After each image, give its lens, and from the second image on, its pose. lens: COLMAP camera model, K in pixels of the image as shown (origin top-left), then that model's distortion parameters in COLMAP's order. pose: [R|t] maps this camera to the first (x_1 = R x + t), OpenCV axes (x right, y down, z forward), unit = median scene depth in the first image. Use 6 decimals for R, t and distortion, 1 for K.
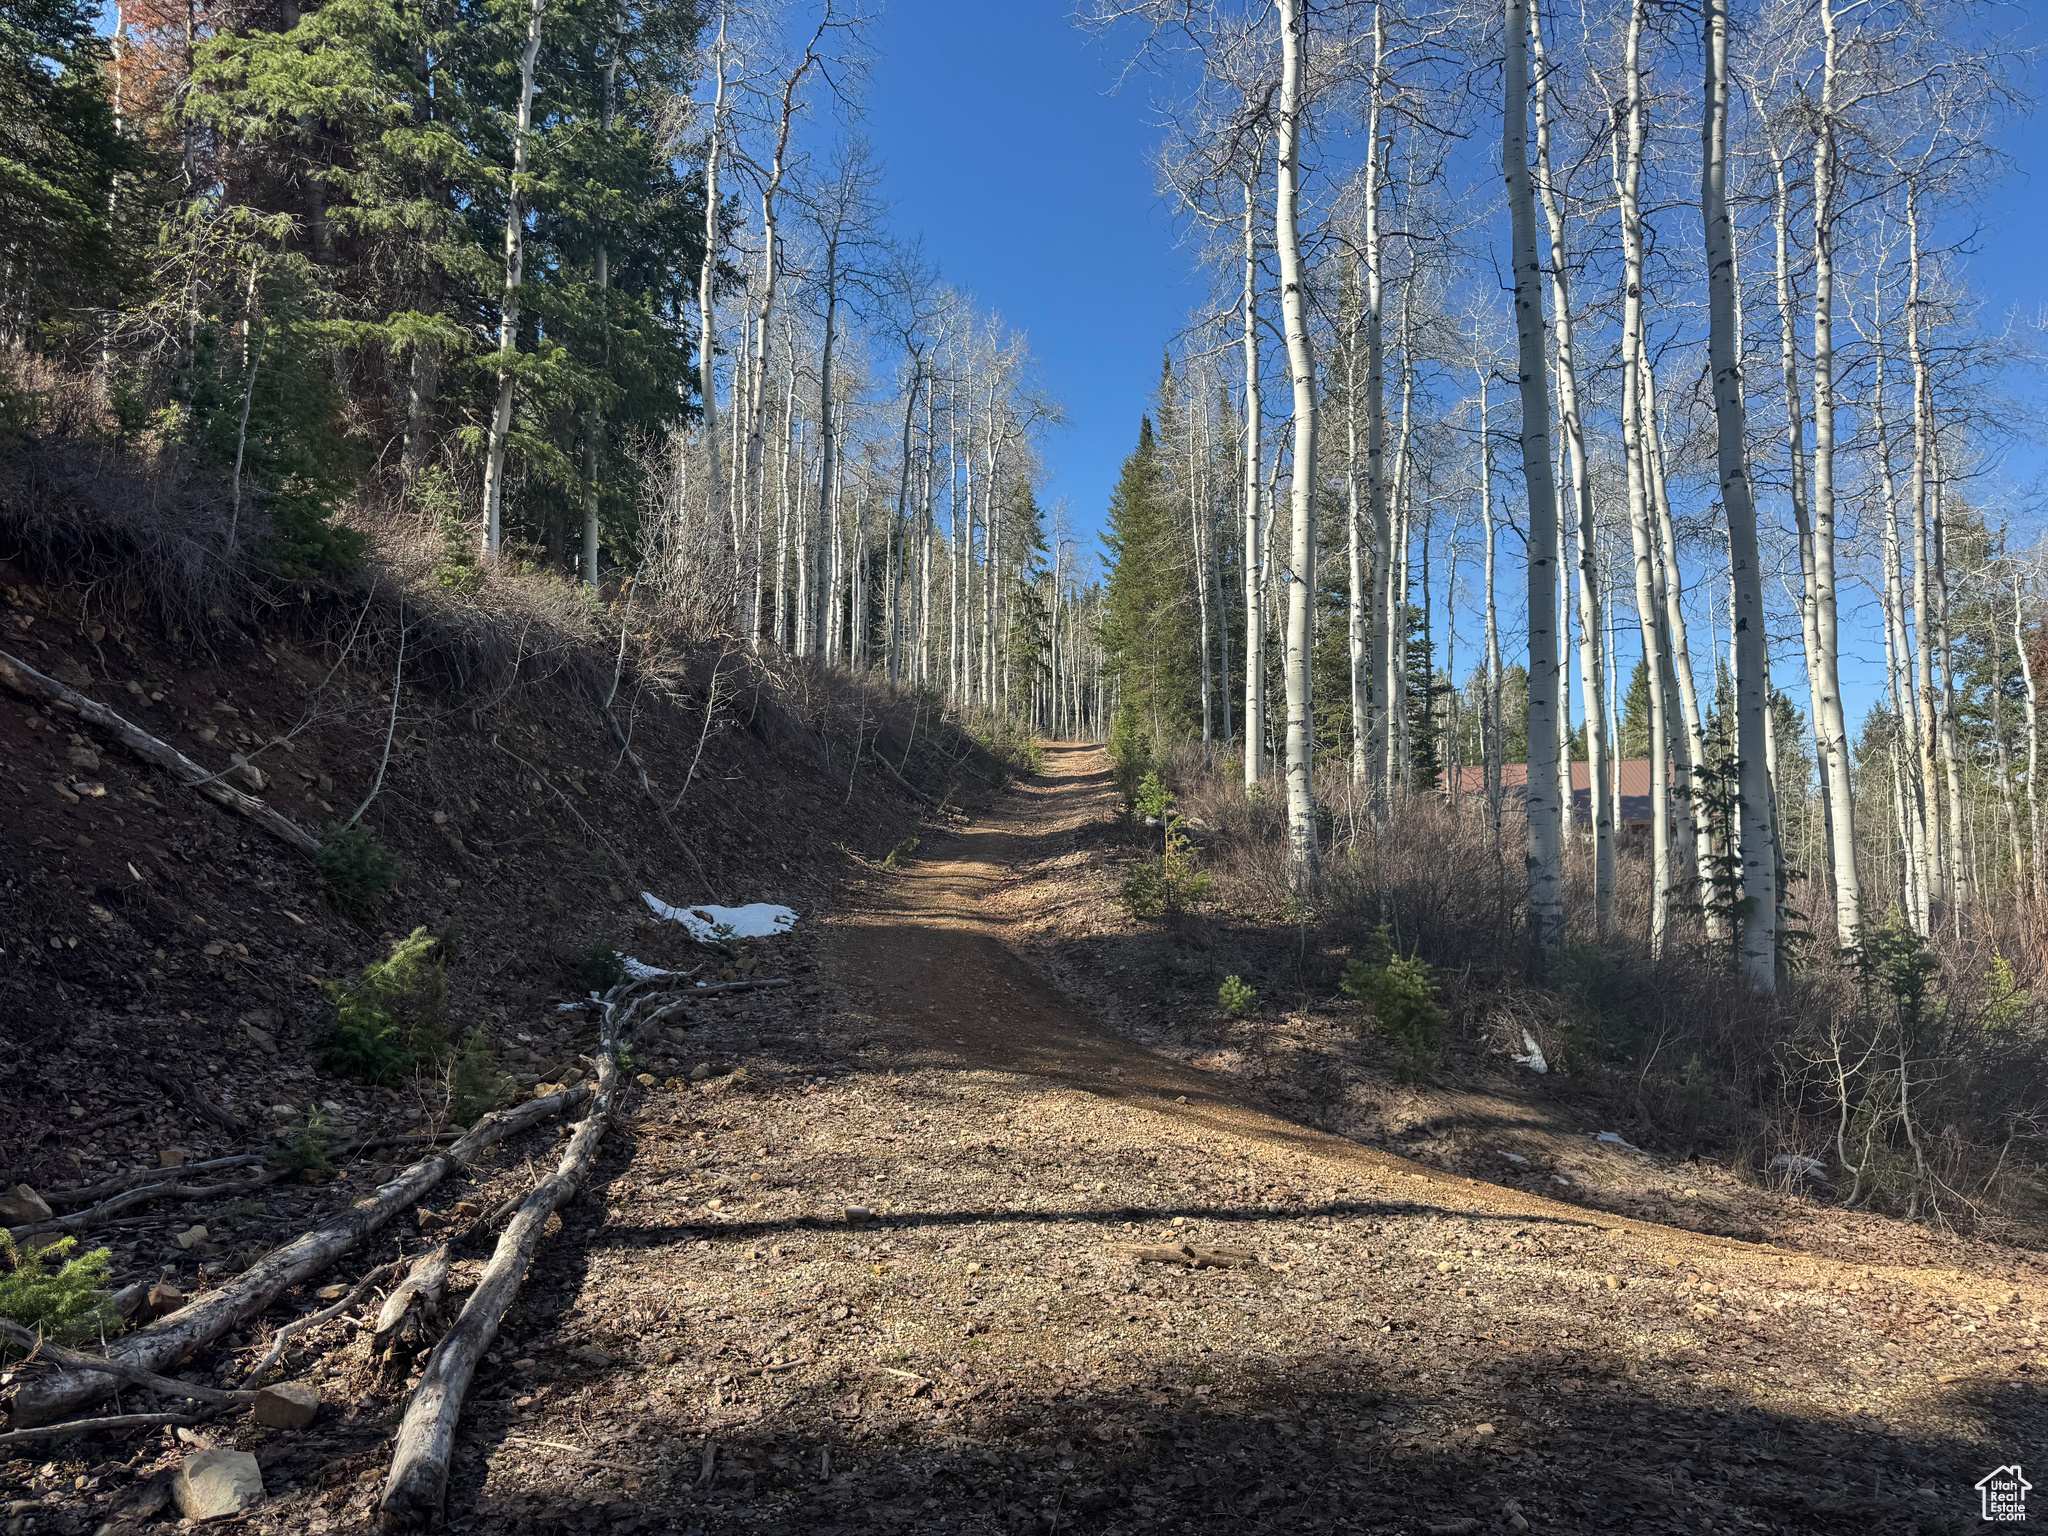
lens RADIAL K [[1486.0, 0, 1019.8], [0, 1486.0, 769.6], [0, 0, 1]] dist [0.032881, -0.042238]
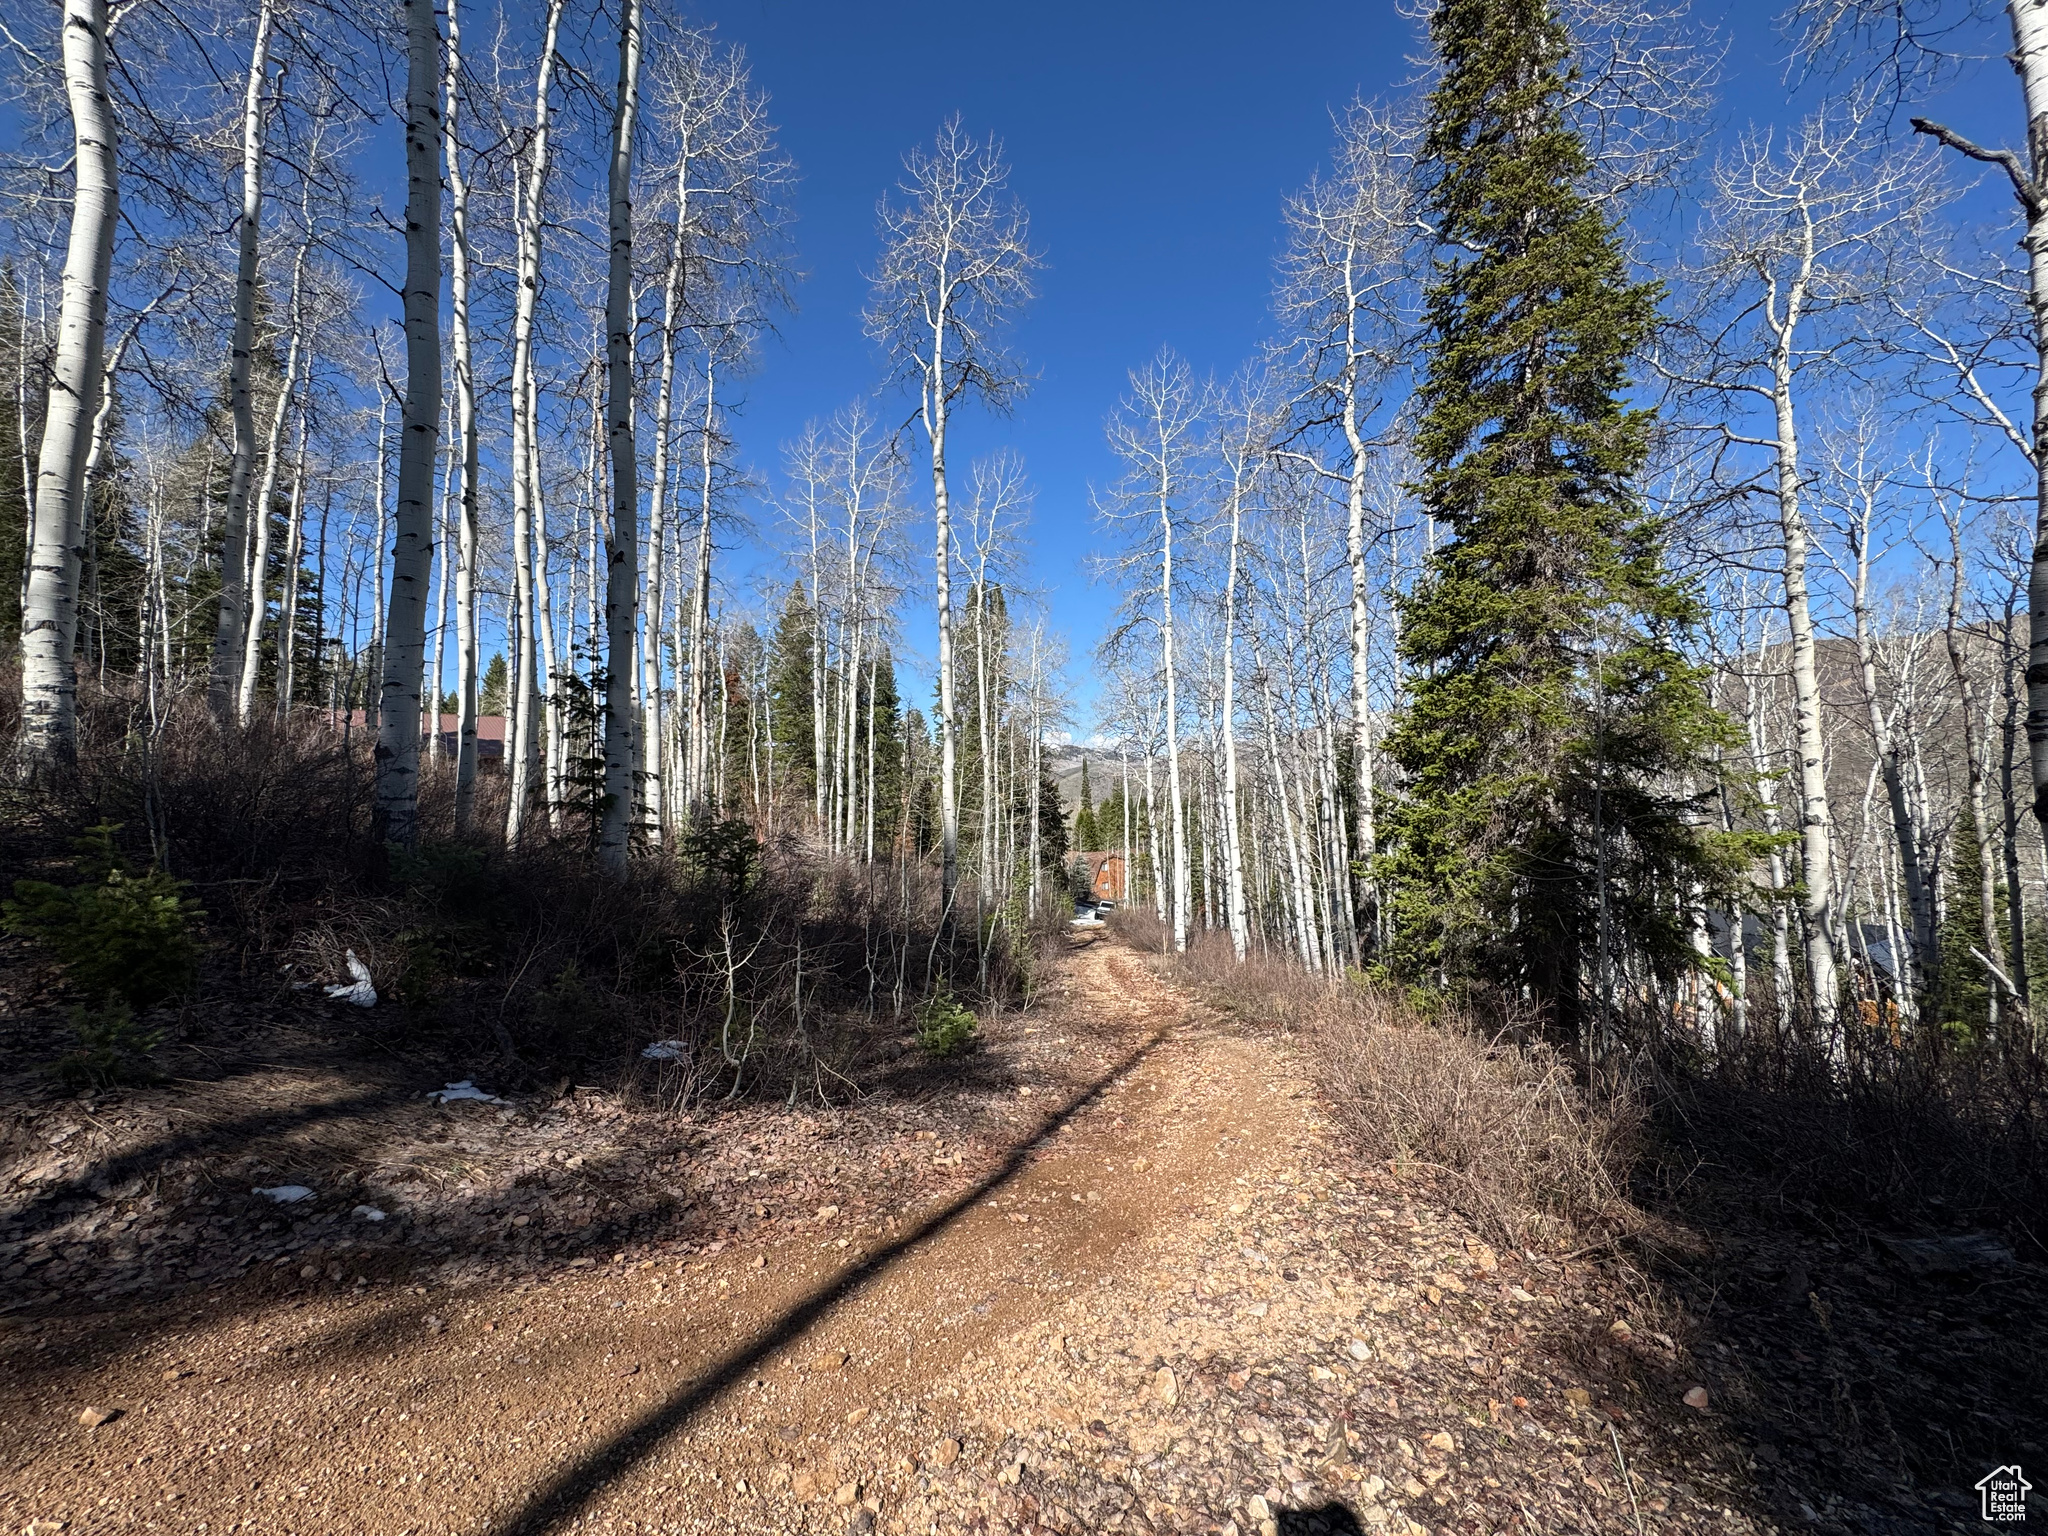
lens RADIAL K [[820.6, 0, 1021.0], [0, 820.6, 769.8], [0, 0, 1]] dist [0.000134, -0.000460]
pose [[0.562714, 0.041399, 0.825615, 0.120193], [-0.076260, 0.997086, 0.001980, 0.034010], [-0.823127, -0.064076, 0.564231, 0.318086]]
